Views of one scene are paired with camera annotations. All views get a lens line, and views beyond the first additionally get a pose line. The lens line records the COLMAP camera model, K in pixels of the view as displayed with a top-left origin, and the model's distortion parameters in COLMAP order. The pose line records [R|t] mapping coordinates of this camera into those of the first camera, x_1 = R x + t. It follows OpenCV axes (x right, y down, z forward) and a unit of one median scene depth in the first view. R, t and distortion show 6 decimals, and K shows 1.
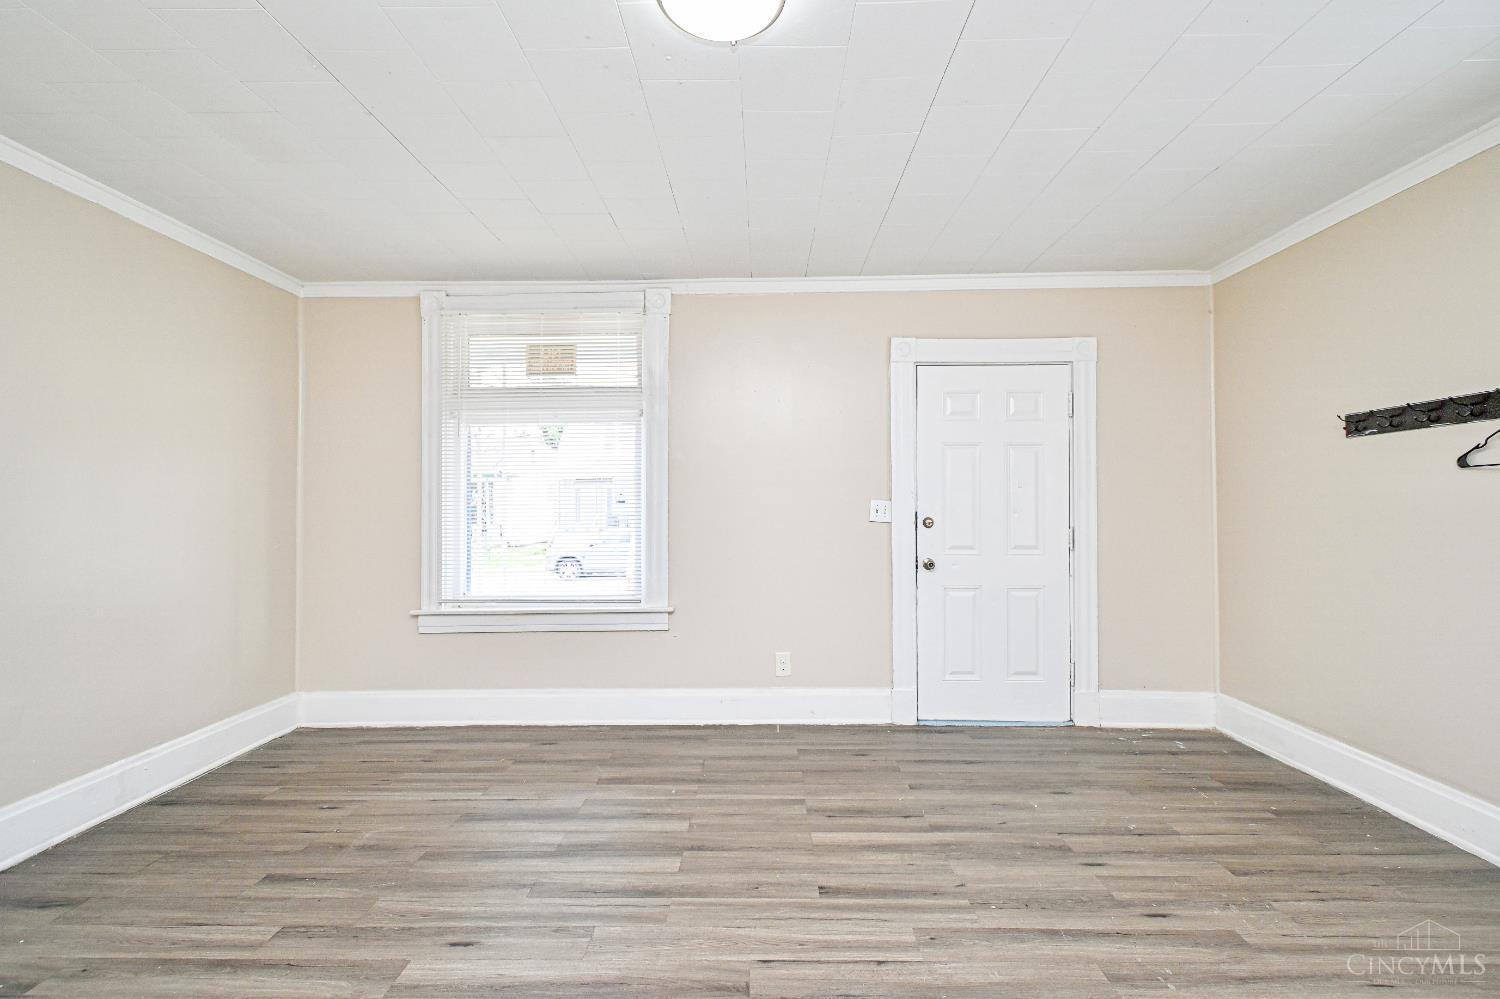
lens RADIAL K [[656.6, 0, 753.0], [0, 656.6, 495.9], [0, 0, 1]] dist [0.003542, -0.001758]
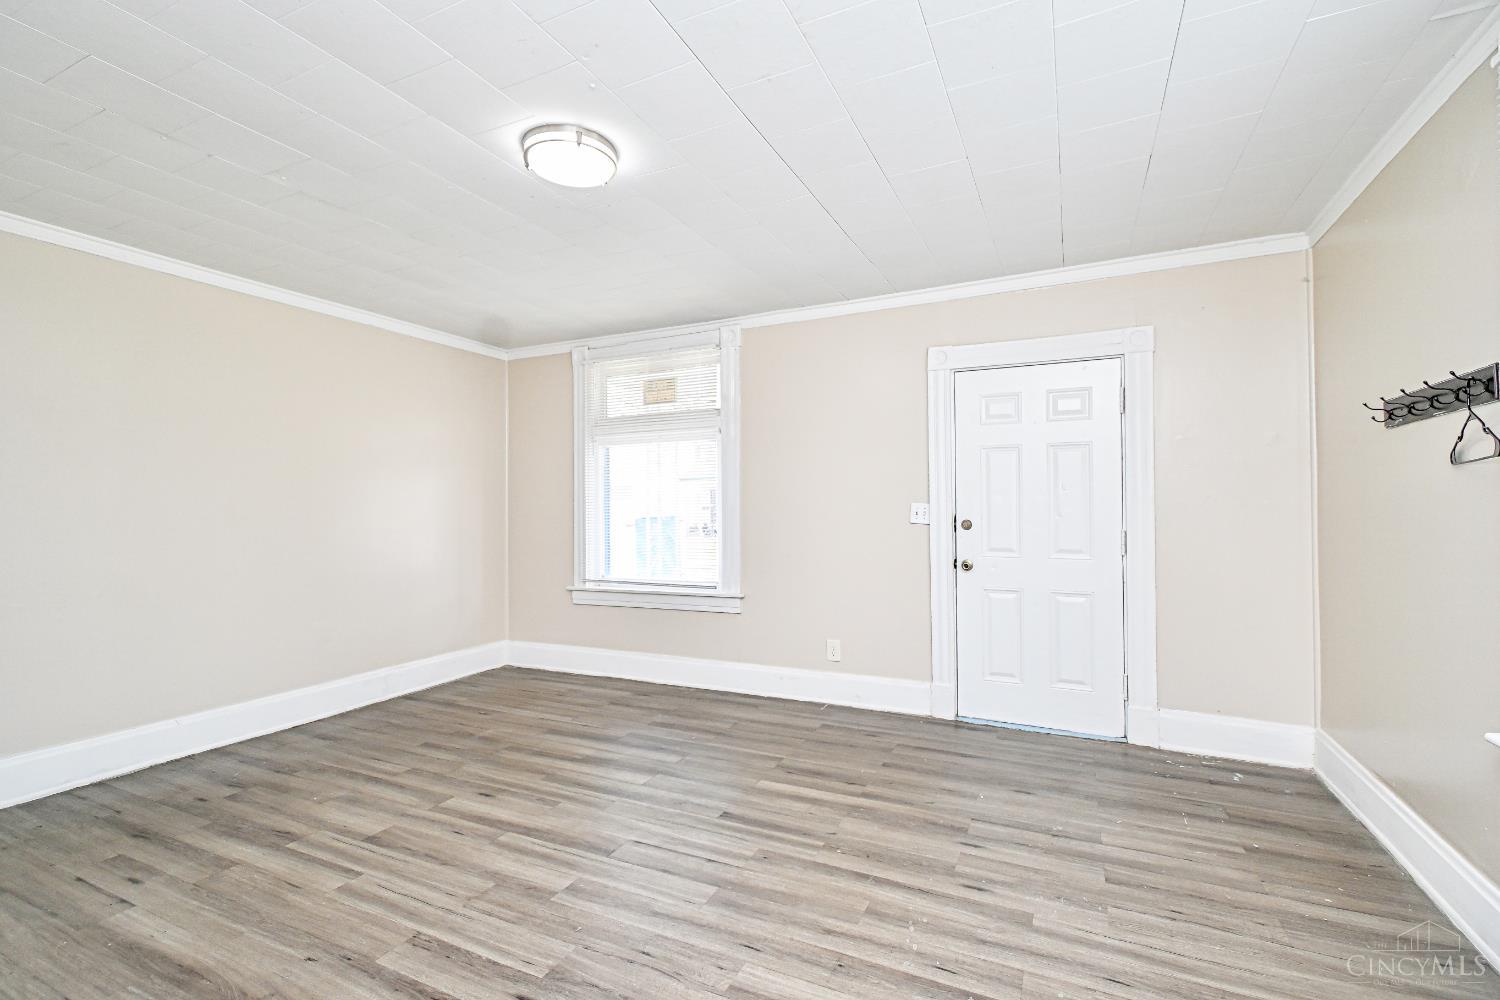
lens RADIAL K [[656.6, 0, 753.0], [0, 656.6, 496.4], [0, 0, 1]] dist [0.003542, -0.001758]
pose [[0.911913, -0.007975, -0.410306, 0.432899], [0.008115, 0.999966, -0.001400, -0.005217], [0.410303, -0.002052, 0.911947, -0.080770]]
